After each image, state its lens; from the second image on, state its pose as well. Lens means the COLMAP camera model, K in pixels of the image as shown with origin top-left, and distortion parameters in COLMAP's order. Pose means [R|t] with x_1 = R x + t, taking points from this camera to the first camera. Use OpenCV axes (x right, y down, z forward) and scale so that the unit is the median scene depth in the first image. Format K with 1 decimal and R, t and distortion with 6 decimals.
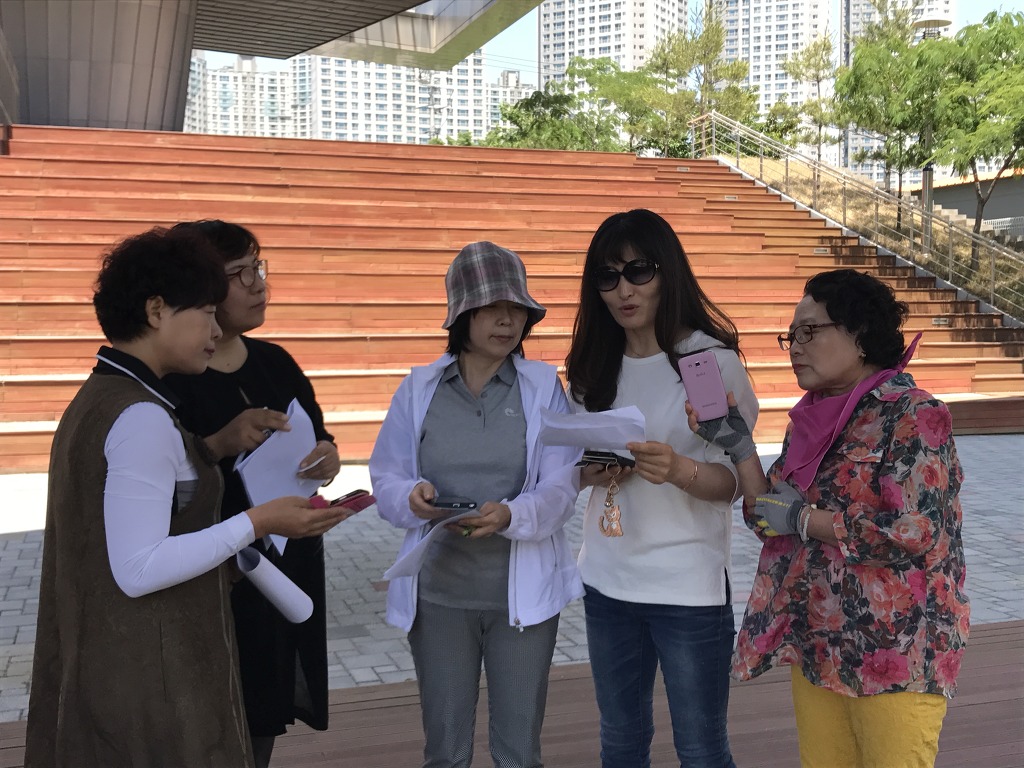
lens RADIAL K [[1228.5, 0, 512.1], [0, 1228.5, 386.0], [0, 0, 1]] dist [-0.016847, 0.000000]
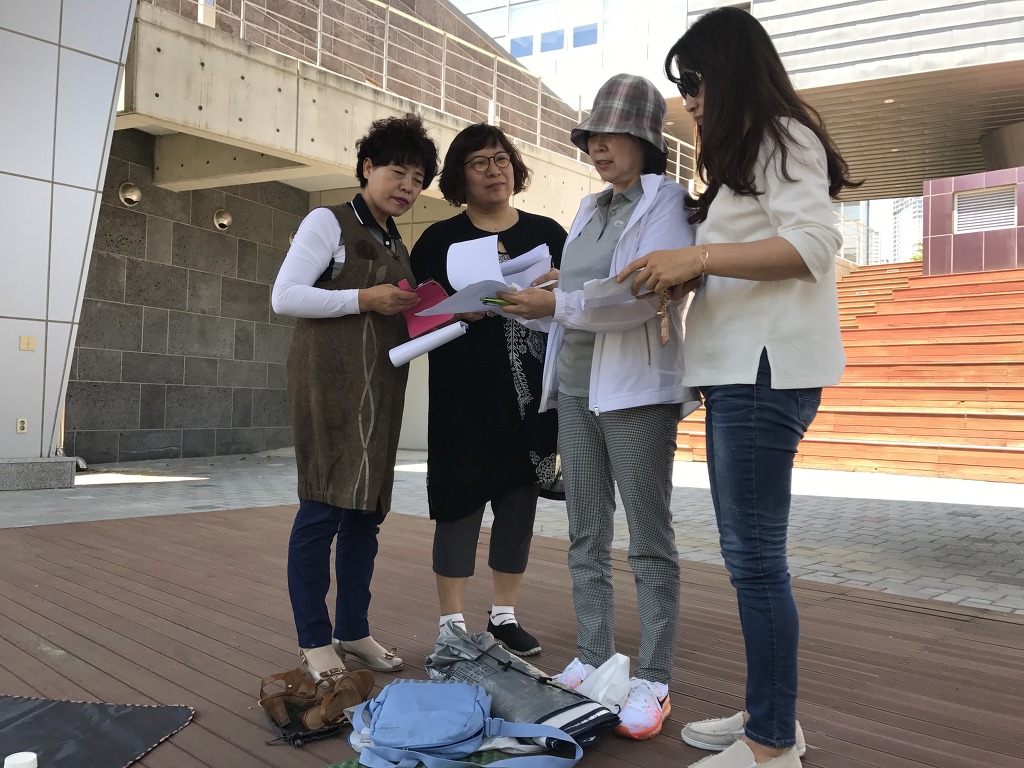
lens RADIAL K [[847.3, 0, 515.1], [0, 847.3, 370.2], [0, 0, 1]] dist [0.007181, 0.004372]
pose [[0.509109, -0.027635, -0.860258, 0.143918], [-0.065644, 0.995327, -0.070823, 0.051042], [0.858195, 0.092527, 0.504916, 0.119639]]
